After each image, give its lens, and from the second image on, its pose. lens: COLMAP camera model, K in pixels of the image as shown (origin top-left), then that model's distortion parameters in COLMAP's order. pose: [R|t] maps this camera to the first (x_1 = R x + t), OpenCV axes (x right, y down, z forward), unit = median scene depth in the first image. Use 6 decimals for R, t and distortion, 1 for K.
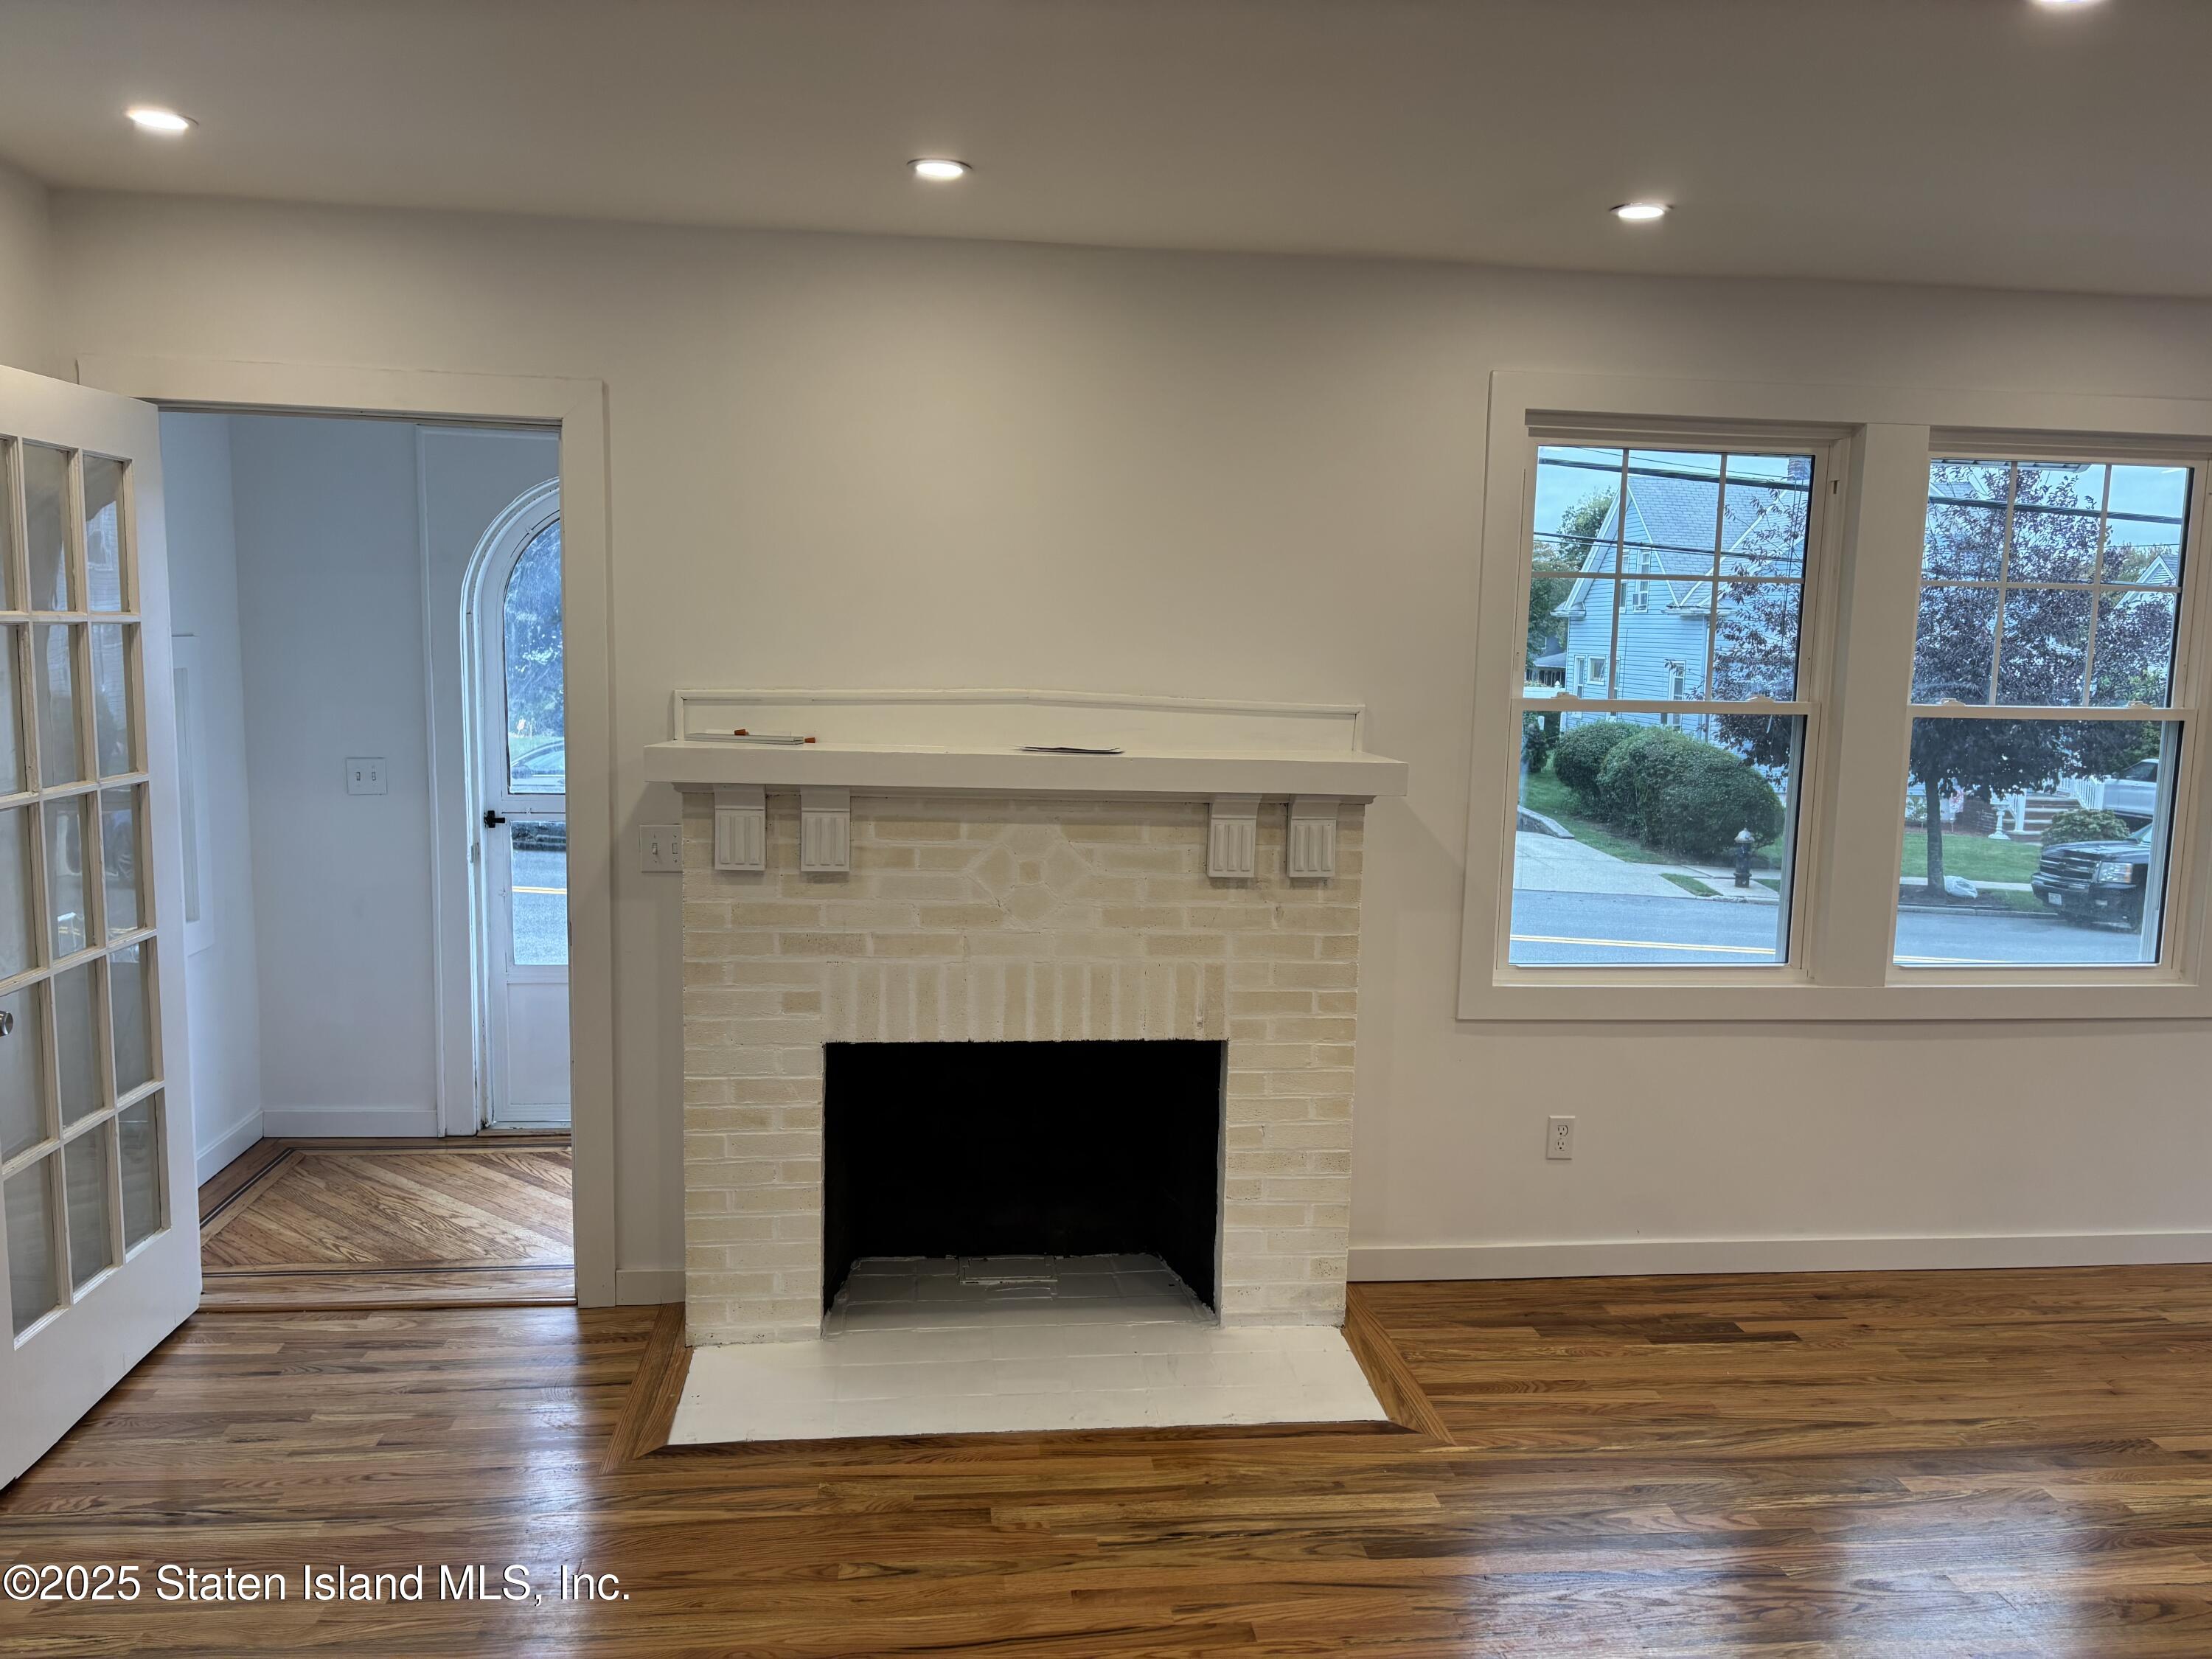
lens RADIAL K [[1666.1, 0, 1108.0], [0, 1666.1, 828.6], [0, 0, 1]] dist [0.070824, -0.080060]
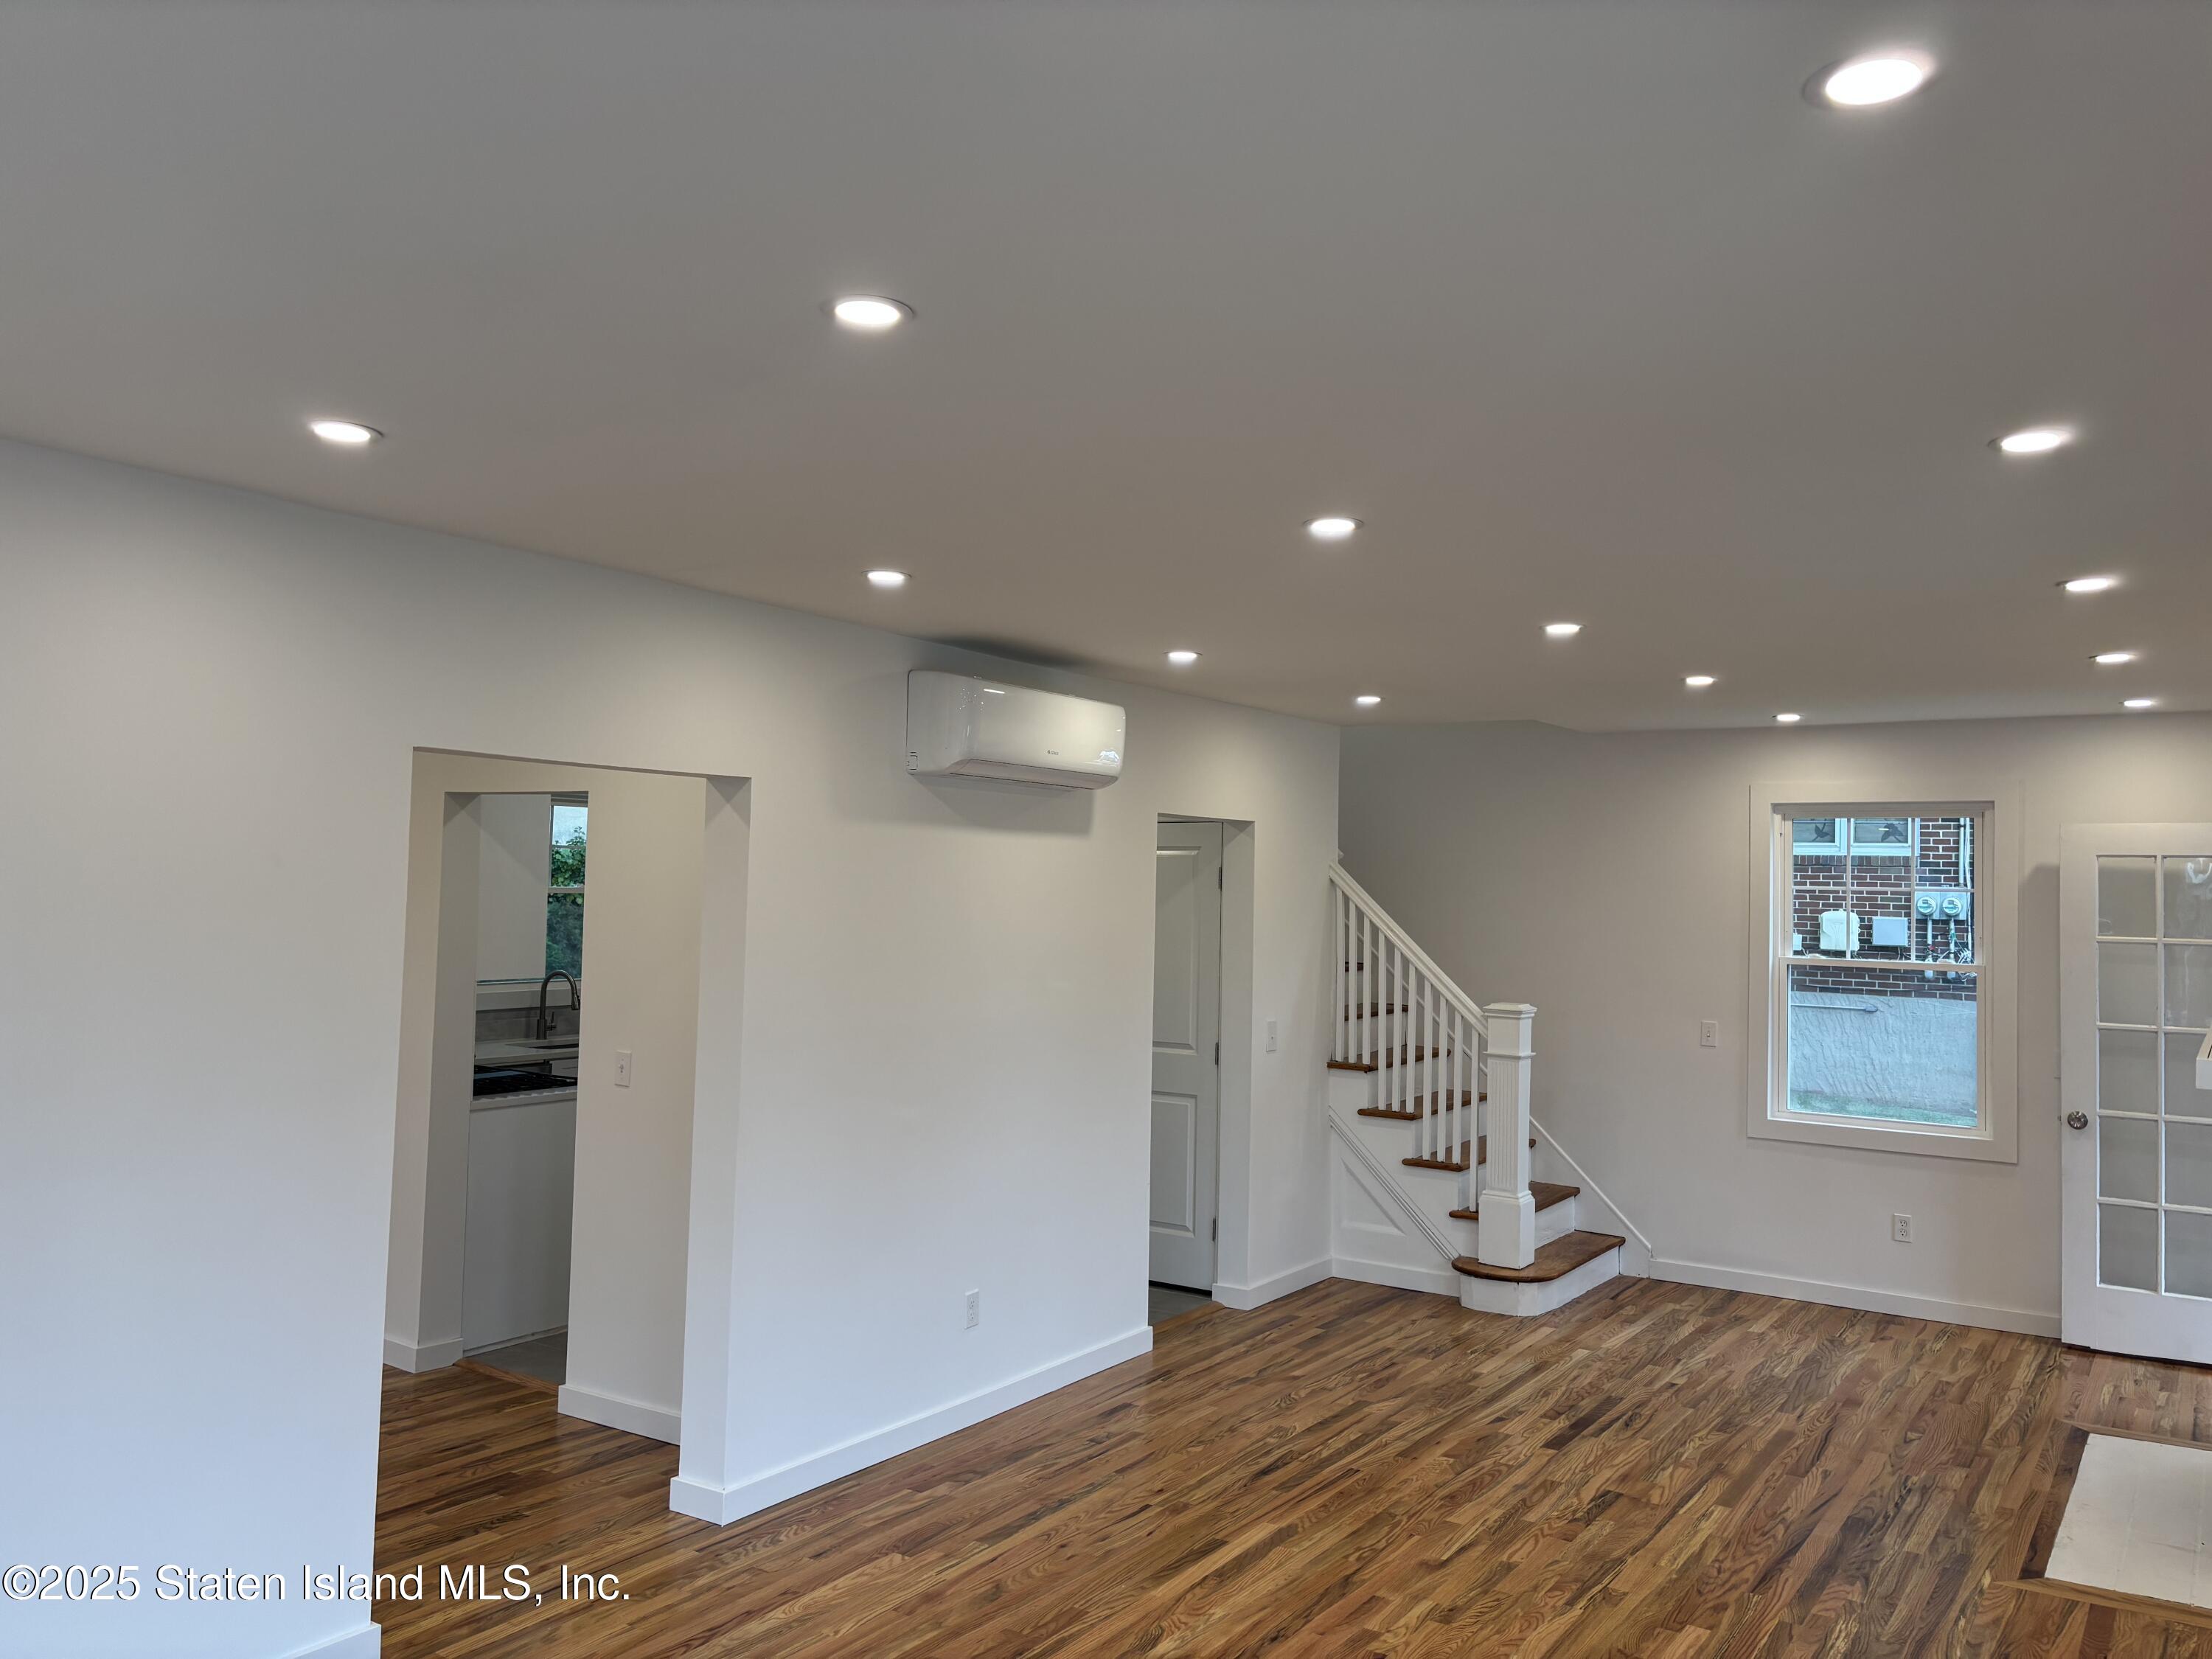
lens RADIAL K [[1666.1, 0, 1124.9], [0, 1666.1, 824.2], [0, 0, 1]] dist [0.070824, -0.080060]
pose [[-0.638180, -0.068010, -0.766877, 1.464510], [-0.132285, 0.990963, 0.022202, -0.121193], [0.758437, 0.115616, -0.641410, 1.131689]]
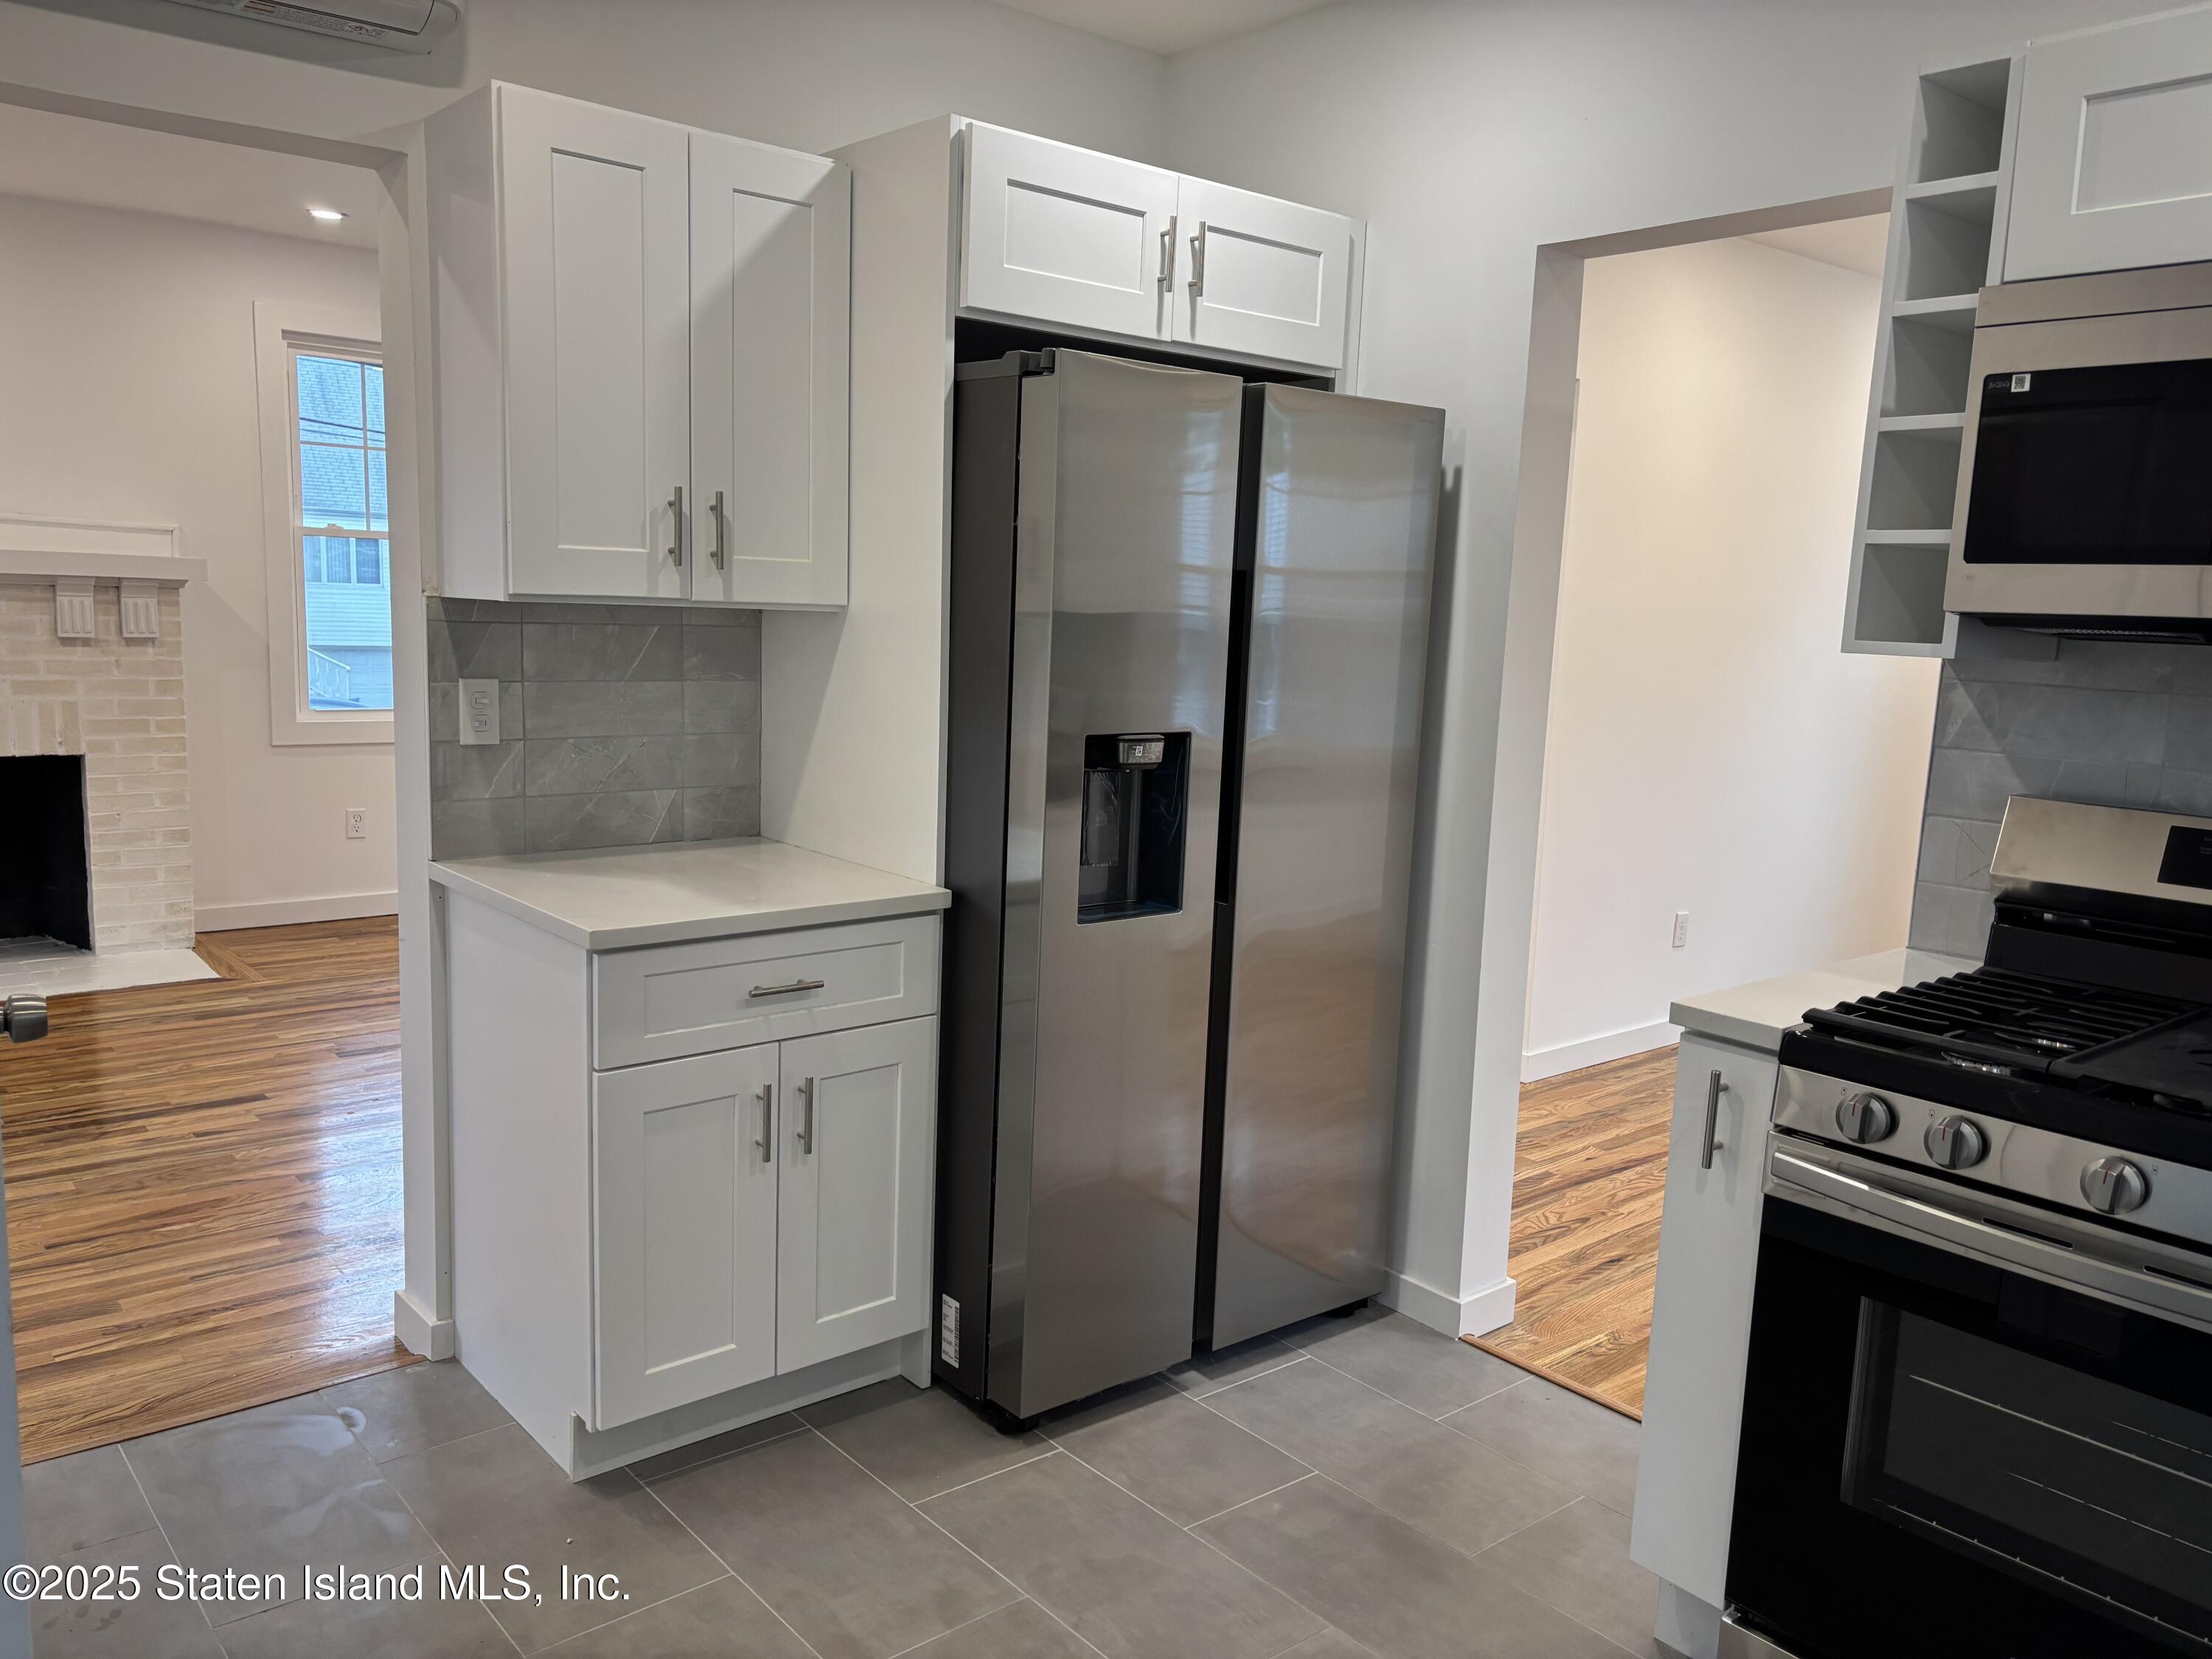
lens RADIAL K [[1666.1, 0, 1097.7], [0, 1666.1, 833.4], [0, 0, 1]] dist [0.070824, -0.080060]
pose [[0.835500, -0.071412, 0.544831, 0.002348], [0.049269, 0.997261, 0.055159, 0.159324], [-0.547277, -0.019243, 0.836730, -0.702598]]
